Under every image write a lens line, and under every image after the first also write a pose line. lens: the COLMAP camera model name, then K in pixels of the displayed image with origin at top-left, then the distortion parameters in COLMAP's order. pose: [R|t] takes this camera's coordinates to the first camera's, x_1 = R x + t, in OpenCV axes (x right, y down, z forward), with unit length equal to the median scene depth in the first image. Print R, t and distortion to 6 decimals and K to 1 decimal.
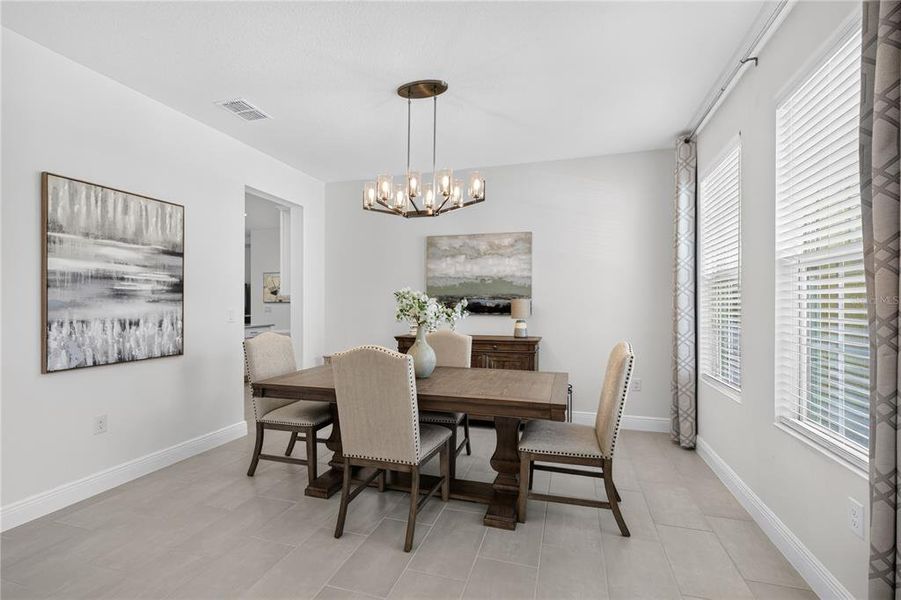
lens RADIAL K [[409.5, 0, 447.7], [0, 409.5, 303.1], [0, 0, 1]] dist [0.002334, 0.000362]
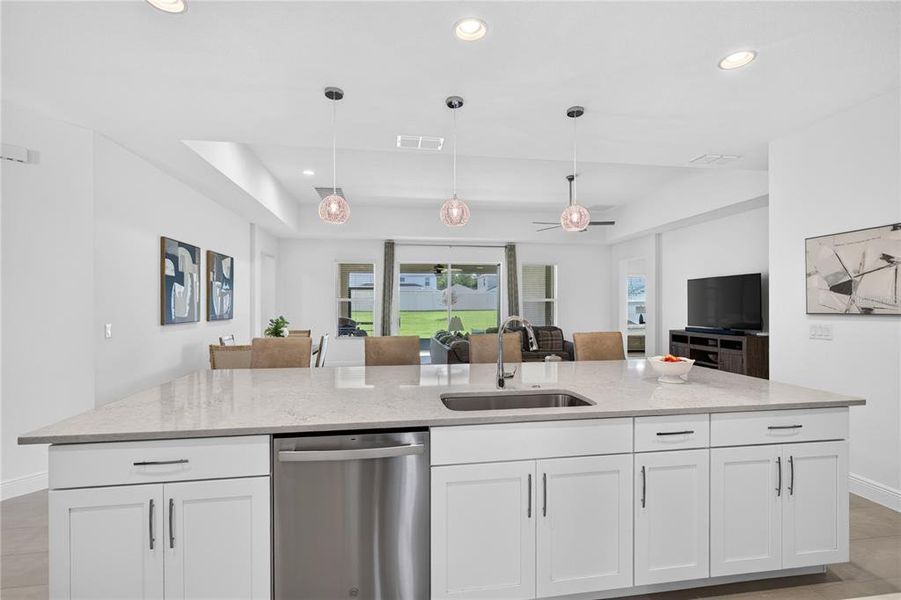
lens RADIAL K [[409.5, 0, 447.7], [0, 409.5, 303.1], [0, 0, 1]] dist [0.002334, 0.000362]
pose [[0.438196, -0.006521, -0.898856, -1.052111], [0.005563, 0.999974, -0.004543, -0.050407], [0.898862, -0.003010, 0.438221, 2.216007]]
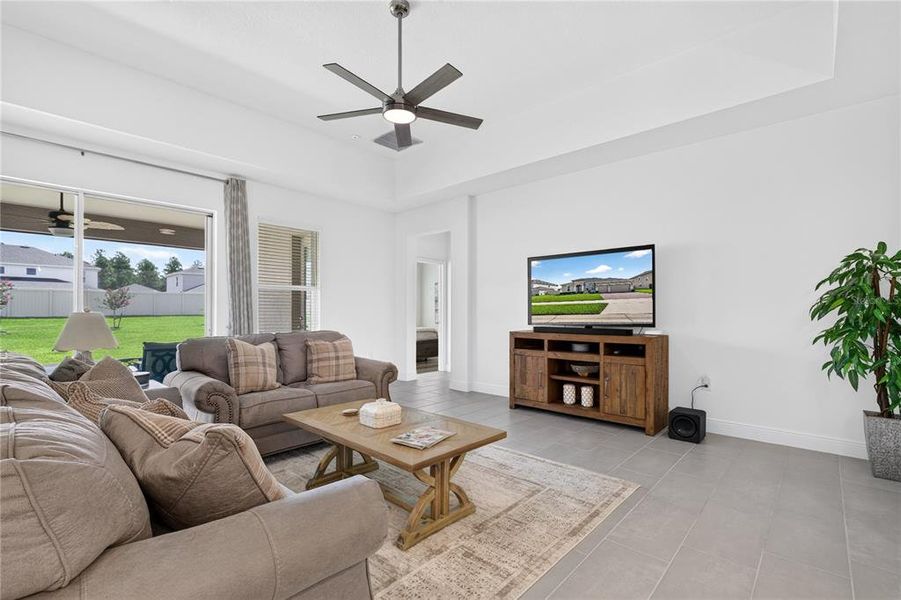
lens RADIAL K [[409.5, 0, 447.7], [0, 409.5, 303.1], [0, 0, 1]] dist [0.002334, 0.000362]
pose [[0.902876, -0.010746, -0.429766, -2.776012], [0.002083, 0.999785, -0.020623, 0.067726], [0.429895, 0.017725, 0.902705, 3.270311]]
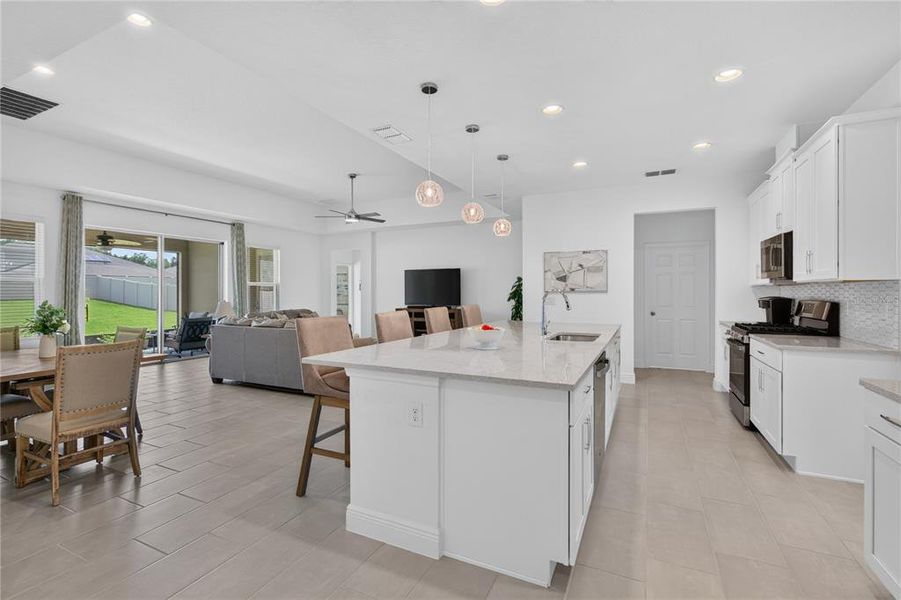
lens RADIAL K [[411.4, 0, 450.5], [0, 411.4, 300.0], [0, 0, 1]] dist [-0.021538, 0.000075]
pose [[0.990730, -0.000013, -0.135844, -2.197658], [0.002907, 0.999773, 0.021101, -0.011632], [0.135813, -0.021301, 0.990506, 0.960213]]
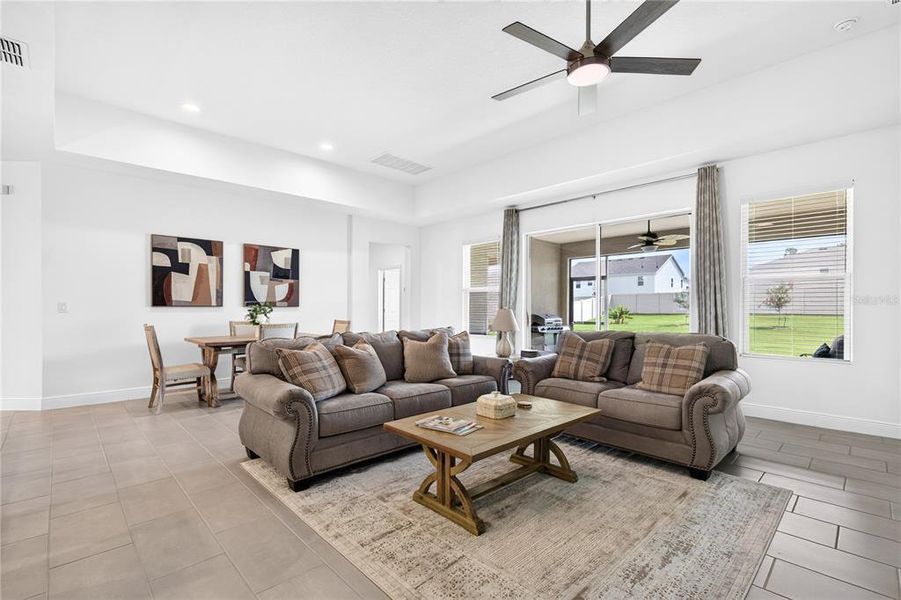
lens RADIAL K [[405.9, 0, 446.7], [0, 405.9, 308.2], [0, 0, 1]] dist [0.002342, 0.000292]
pose [[-0.484302, -0.002621, -0.874897, -2.277527], [-0.001350, 0.999997, -0.002248, 0.065389], [0.874900, 0.000093, -0.484304, 4.793252]]
